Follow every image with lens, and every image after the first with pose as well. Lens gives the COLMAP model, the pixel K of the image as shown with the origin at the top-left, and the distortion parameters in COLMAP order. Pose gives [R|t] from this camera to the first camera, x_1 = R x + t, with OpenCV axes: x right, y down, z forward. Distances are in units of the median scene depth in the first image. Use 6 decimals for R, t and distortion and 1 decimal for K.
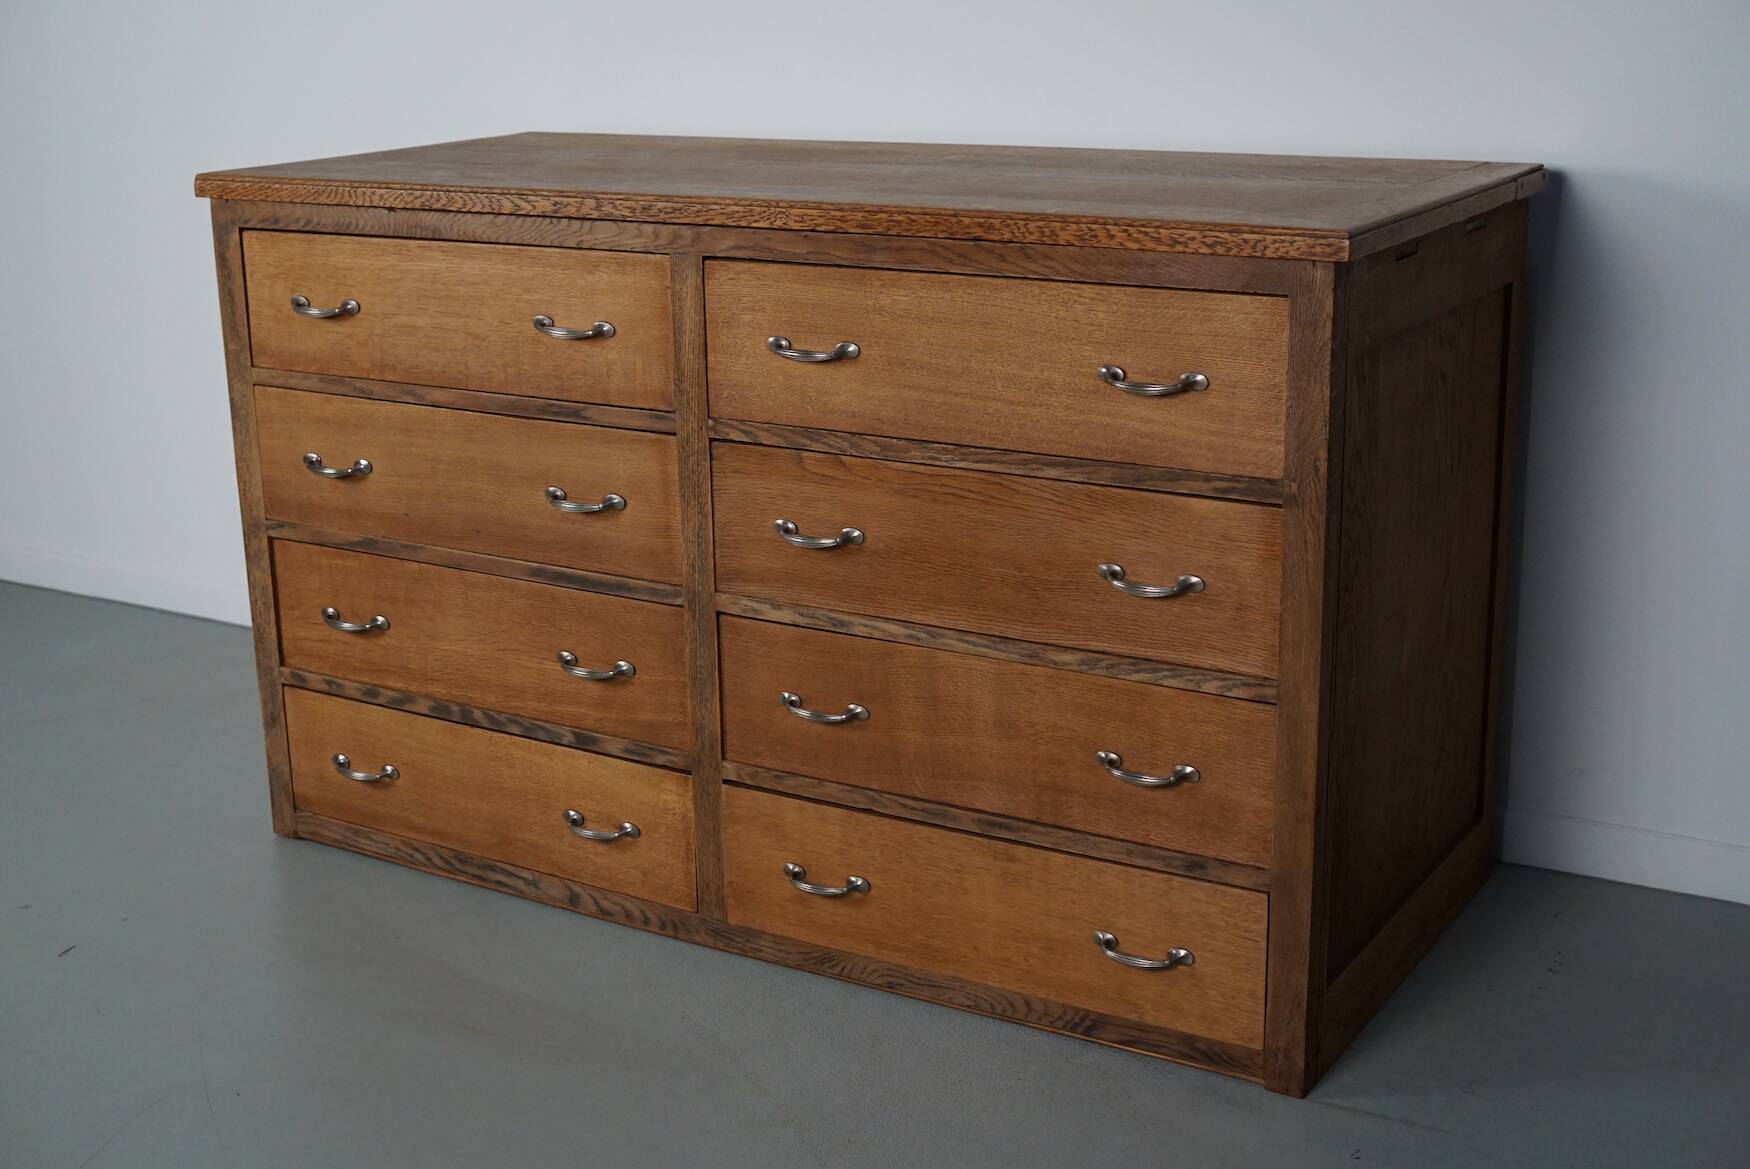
lens RADIAL K [[2257.5, 0, 875.0], [0, 2257.5, 584.5], [0, 0, 1]] dist [-0.161337, 0.396248]
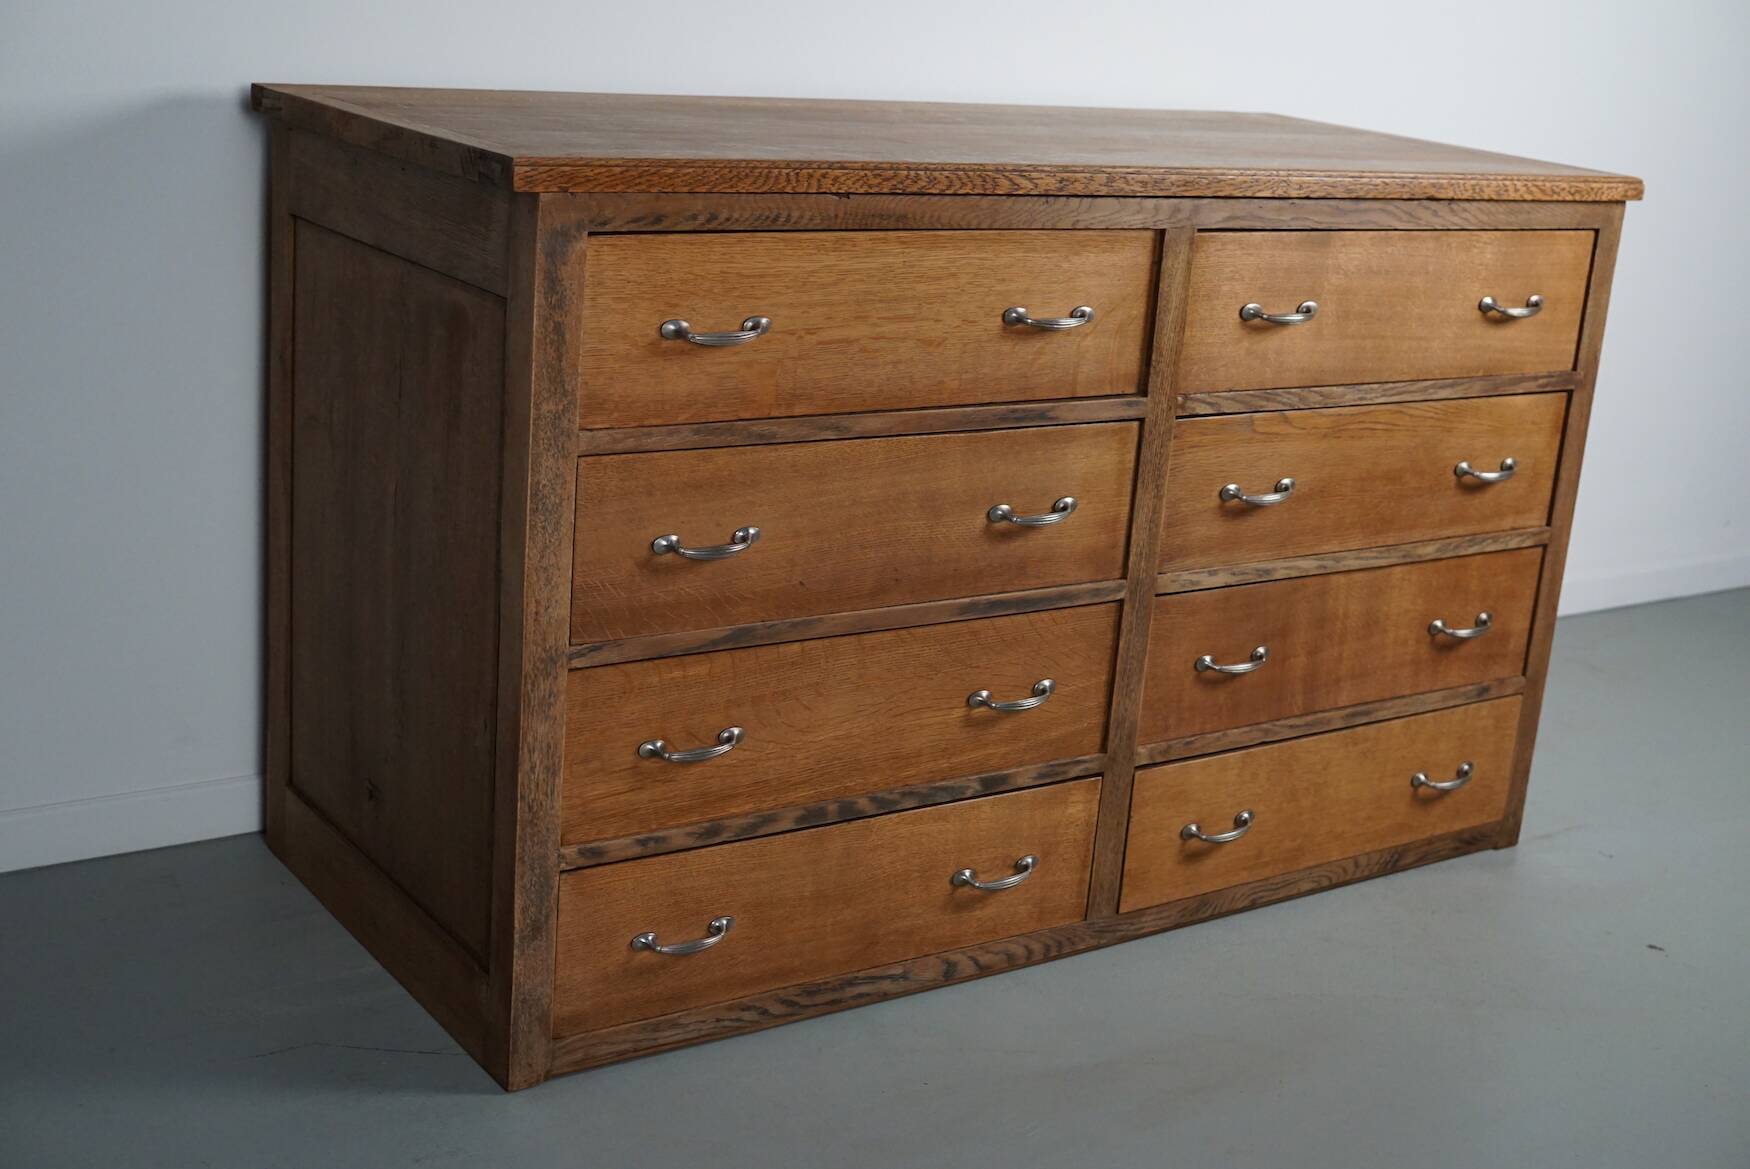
lens RADIAL K [[2257.5, 0, 875.0], [0, 2257.5, 584.5], [0, 0, 1]] dist [-0.161337, 0.396248]
pose [[0.400249, -0.205767, 0.893007, -1.037292], [0.165203, 0.974702, 0.150546, -0.166884], [-0.901393, 0.087271, 0.424117, 0.735753]]
